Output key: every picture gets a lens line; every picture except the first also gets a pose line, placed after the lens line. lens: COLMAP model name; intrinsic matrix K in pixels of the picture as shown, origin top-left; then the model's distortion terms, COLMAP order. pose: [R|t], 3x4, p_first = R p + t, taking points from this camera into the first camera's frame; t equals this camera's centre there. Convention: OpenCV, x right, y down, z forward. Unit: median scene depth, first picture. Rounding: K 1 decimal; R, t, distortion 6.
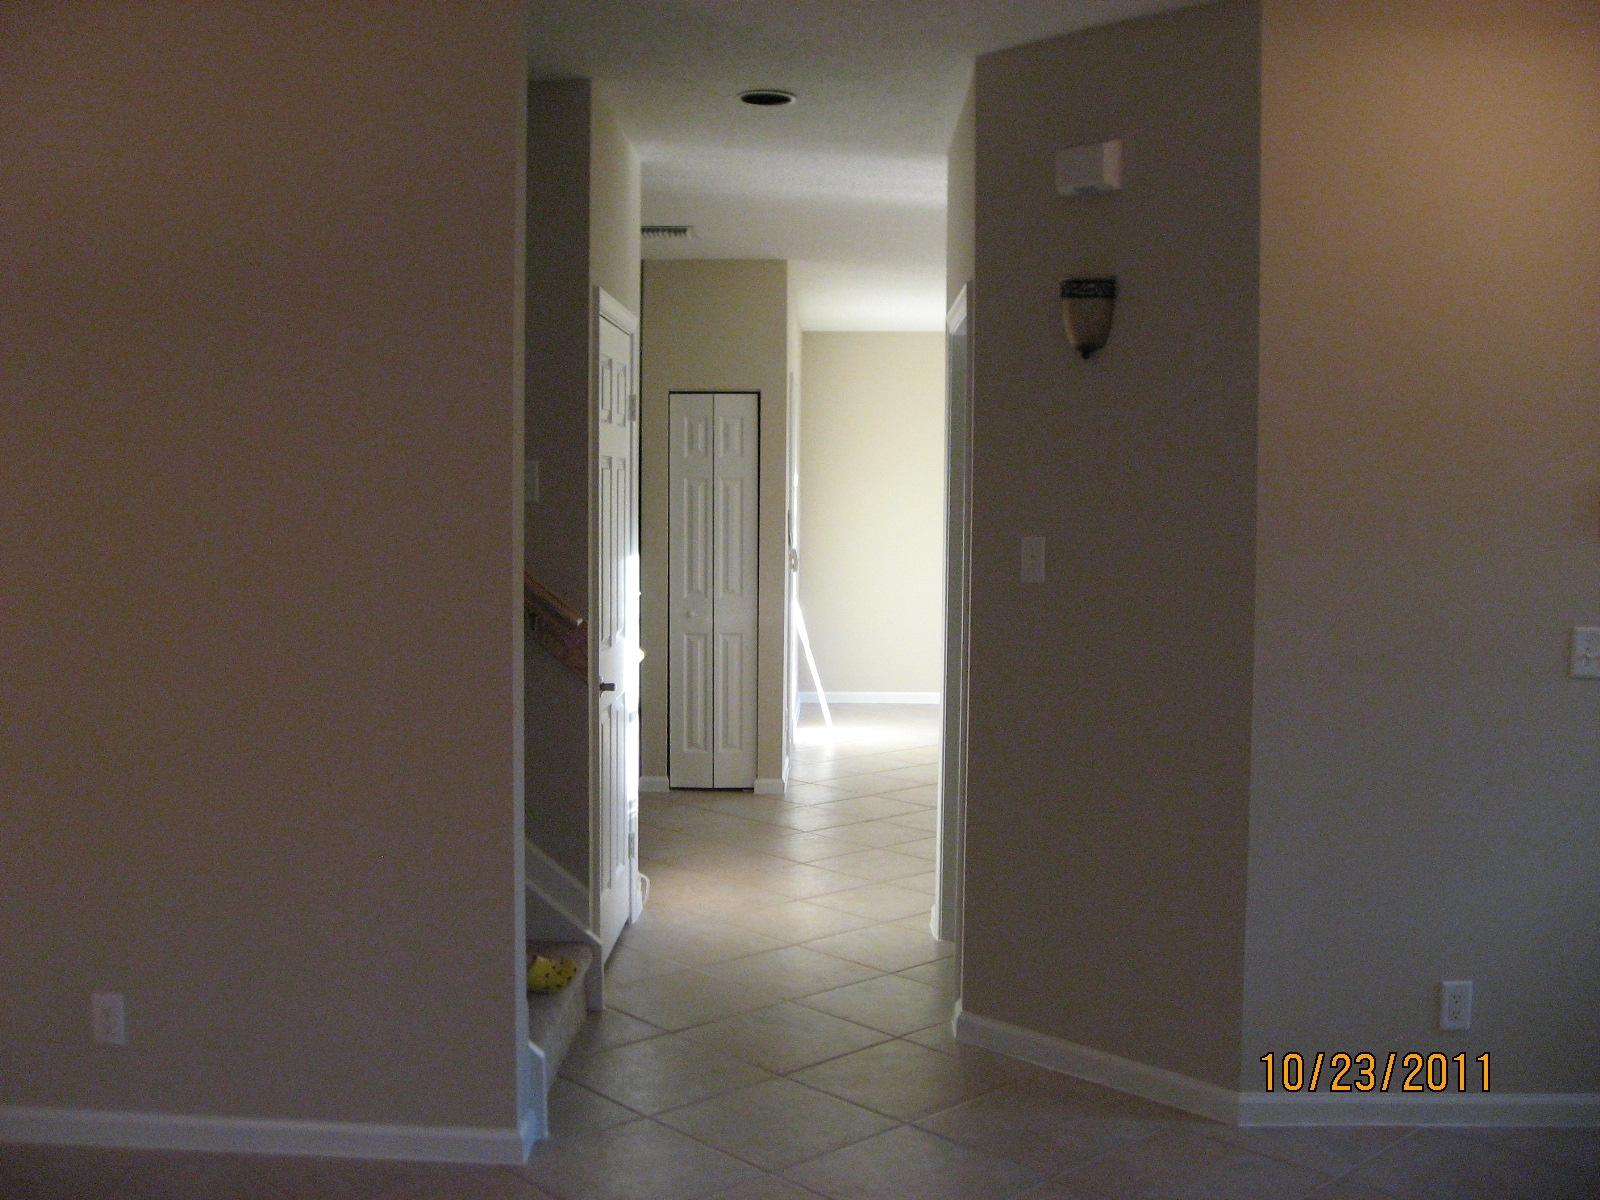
lens RADIAL K [[1636.6, 0, 800.0], [0, 1636.6, 600.0], [0, 0, 1]] dist [-0.145803, 0.005867]
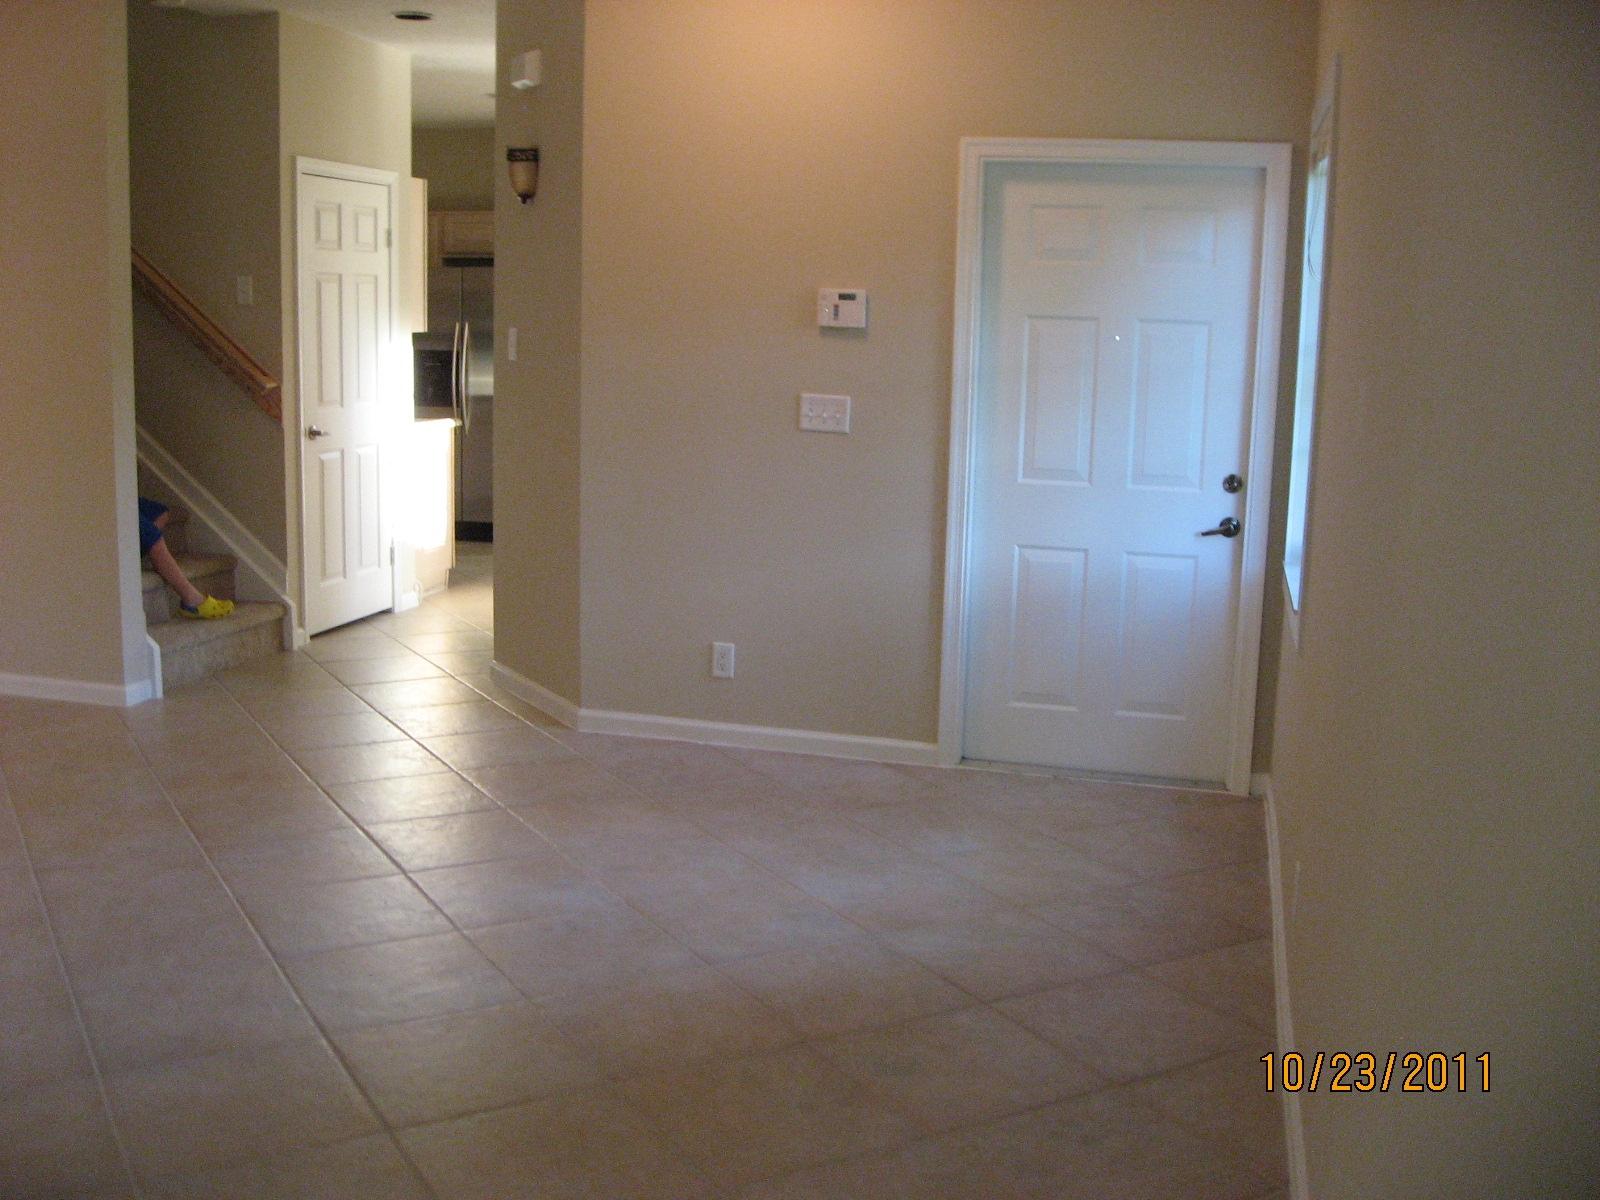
lens RADIAL K [[1636.6, 0, 800.0], [0, 1636.6, 600.0], [0, 0, 1]] dist [-0.145803, 0.005867]
pose [[0.976256, 0.050729, -0.210598, 0.742415], [-0.026517, 0.992867, 0.116238, 0.028175], [0.214992, -0.107893, 0.970638, -0.382986]]
